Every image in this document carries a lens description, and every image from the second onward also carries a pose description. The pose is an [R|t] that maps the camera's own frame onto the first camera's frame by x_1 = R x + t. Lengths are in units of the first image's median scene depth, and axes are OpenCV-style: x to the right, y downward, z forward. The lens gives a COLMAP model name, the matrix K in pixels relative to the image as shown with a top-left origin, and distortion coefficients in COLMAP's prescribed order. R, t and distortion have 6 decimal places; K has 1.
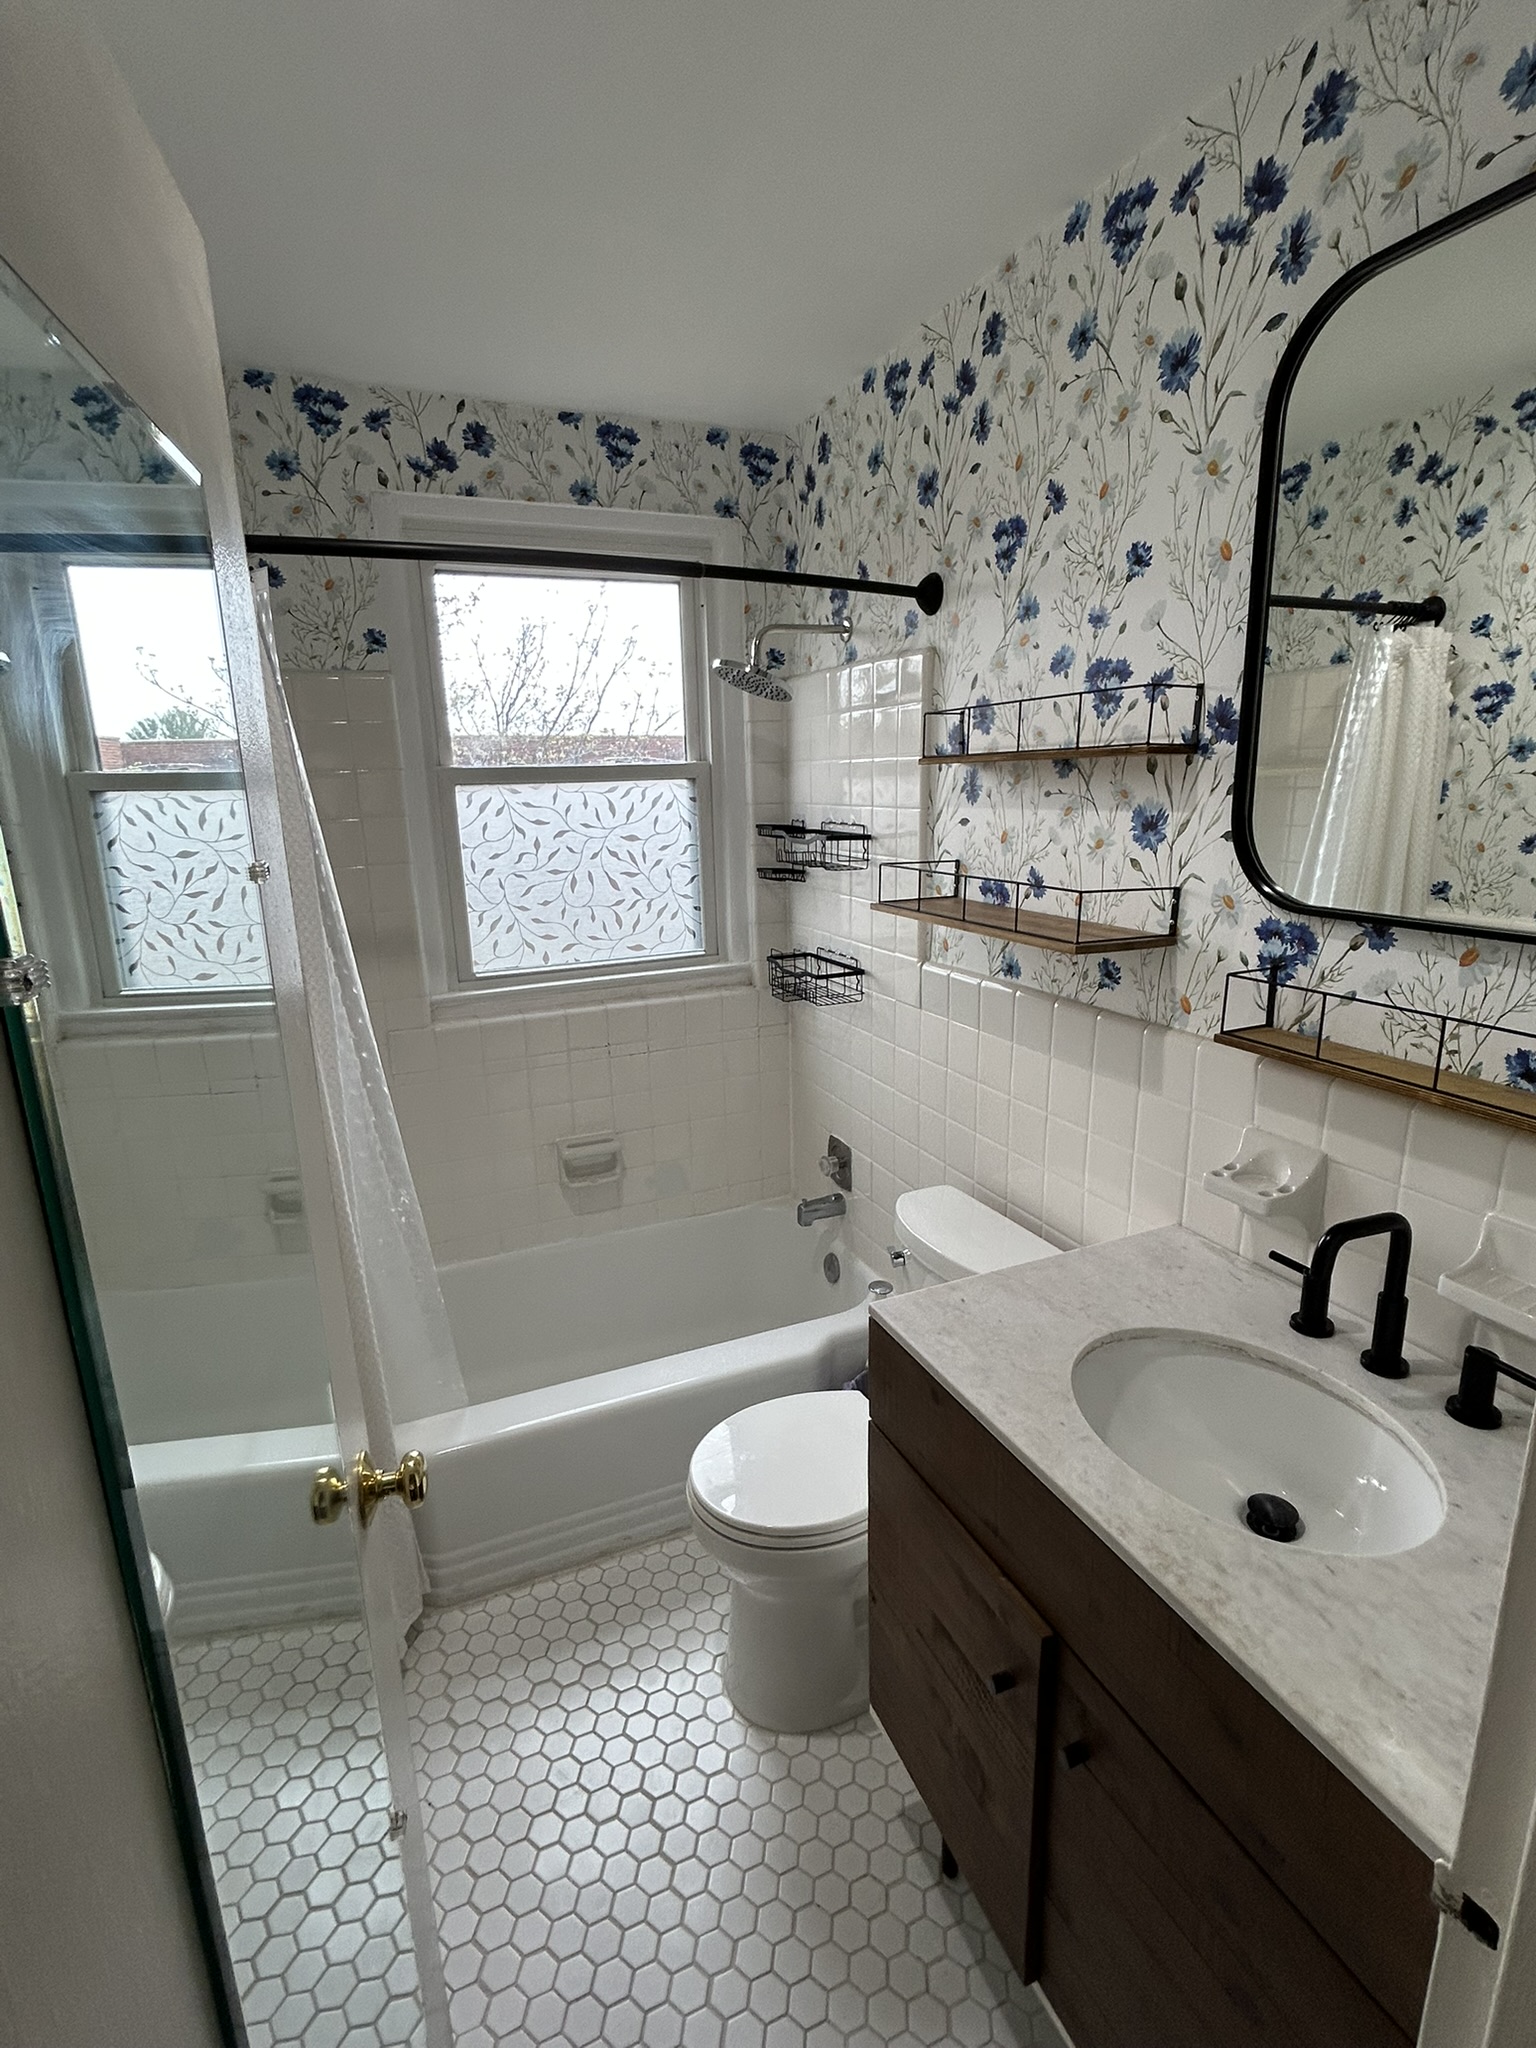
lens RADIAL K [[986.4, 0, 766.8], [0, 986.4, 1025.0], [0, 0, 1]] dist [0.001664, 0.001774]
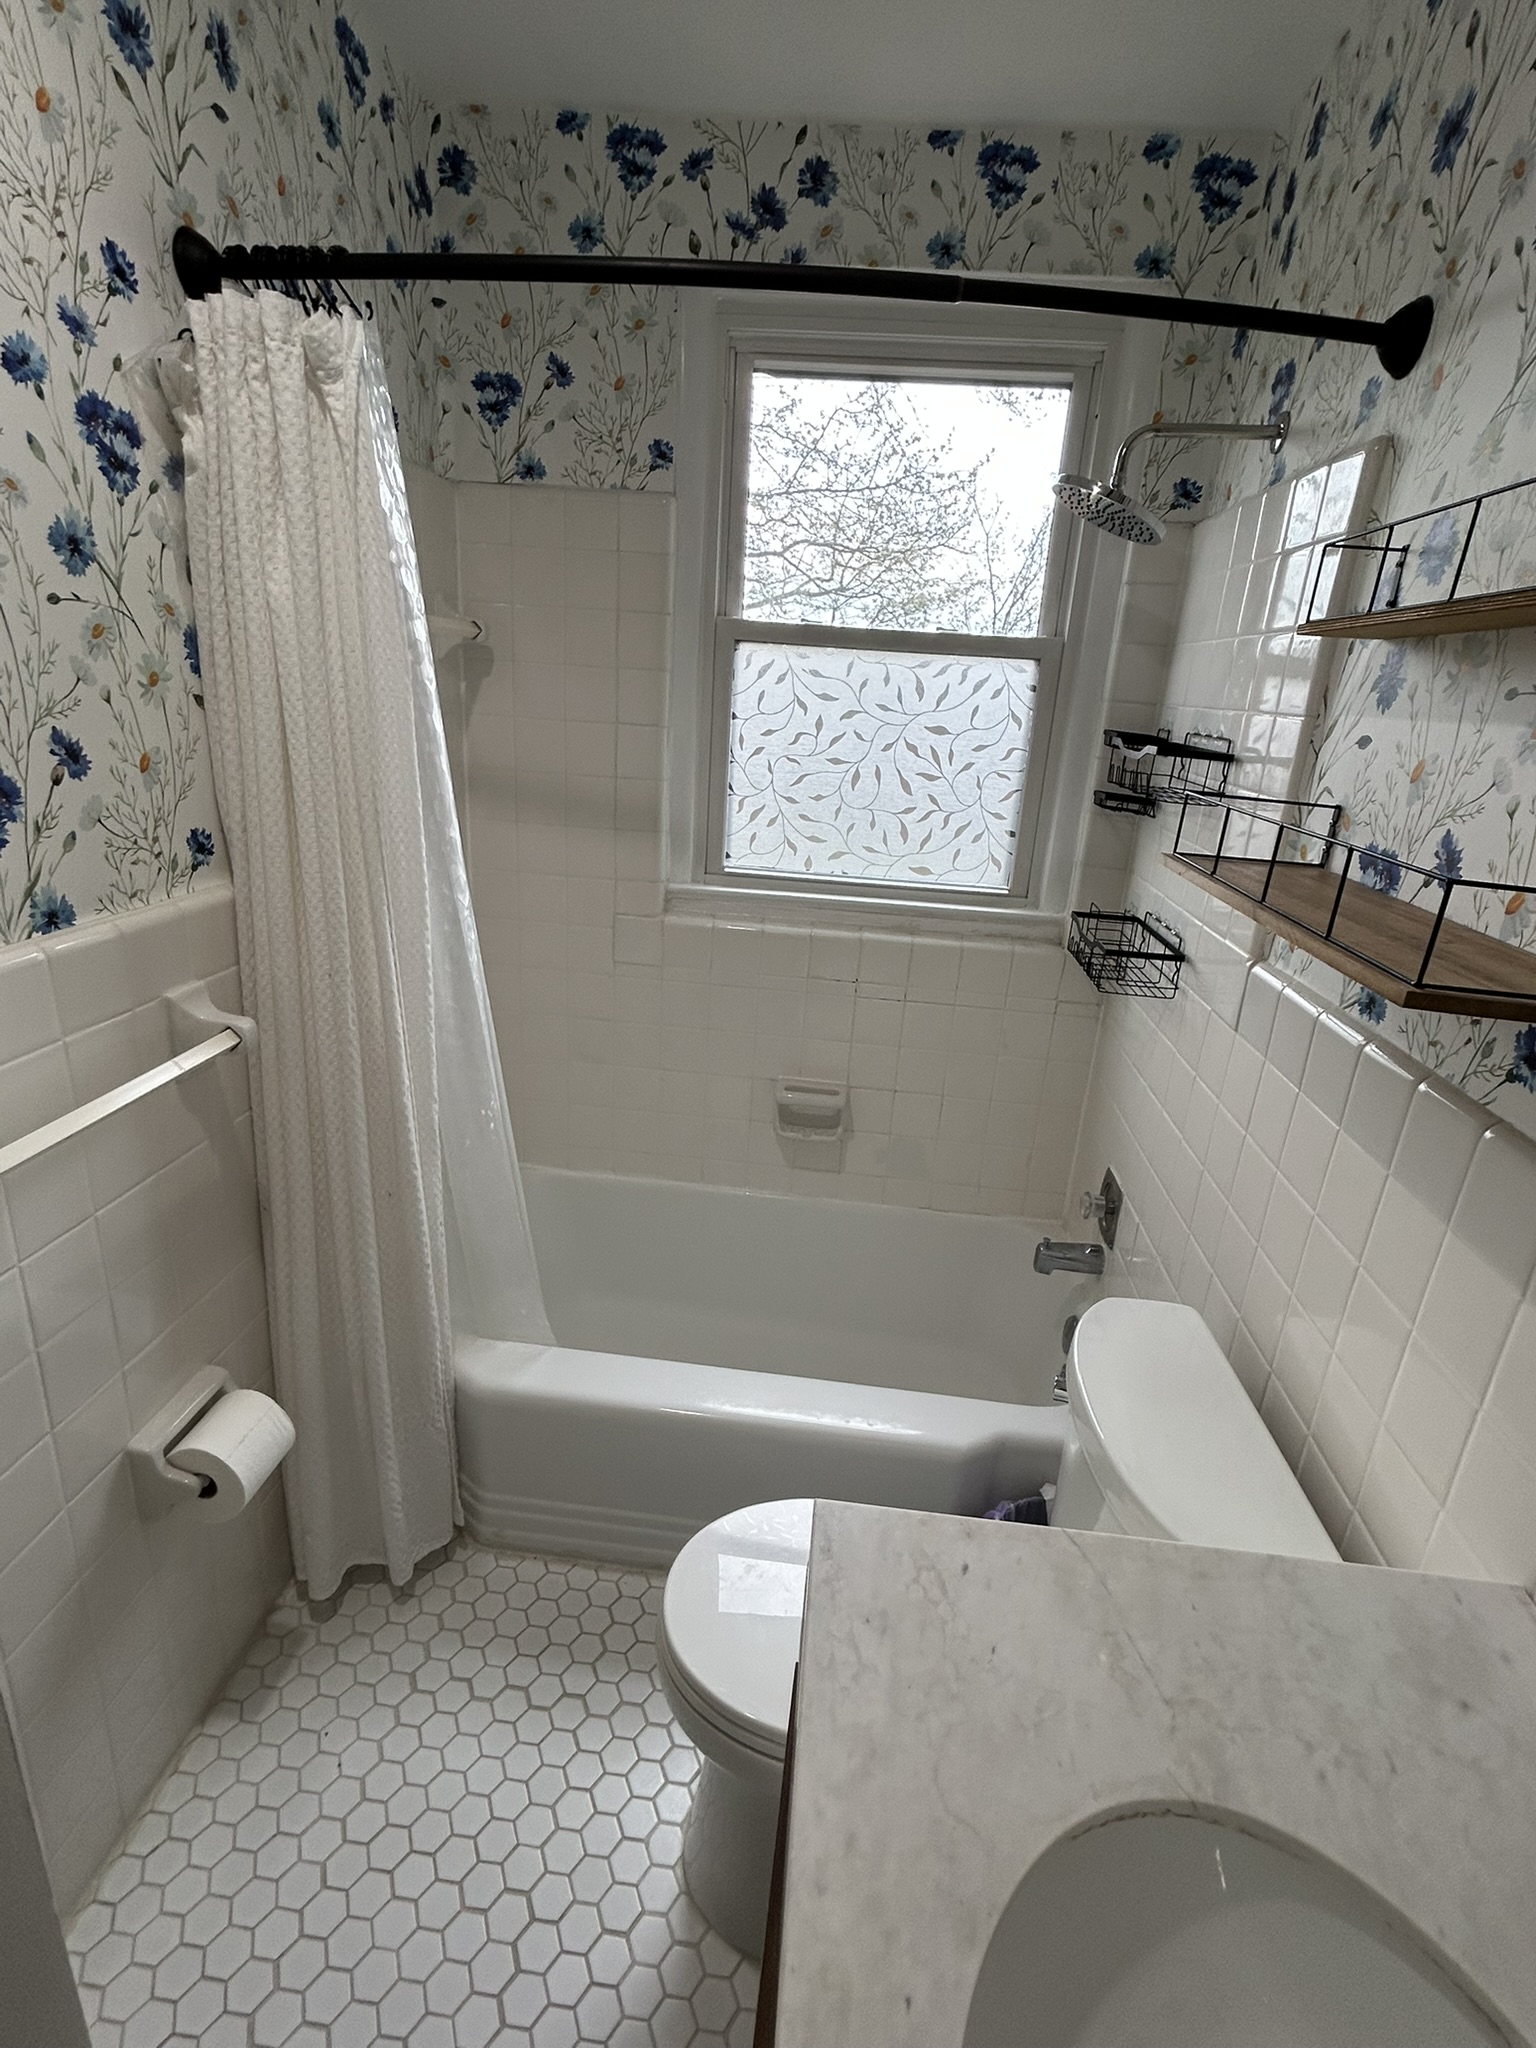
lens RADIAL K [[986.4, 0, 772.8], [0, 986.4, 1018.9], [0, 0, 1]] dist [0.001664, 0.001774]
pose [[0.872383, 0.234195, -0.429070, 0.151030], [-0.202205, 0.972033, 0.119432, -0.036594], [0.445041, -0.017431, 0.895340, 0.256348]]
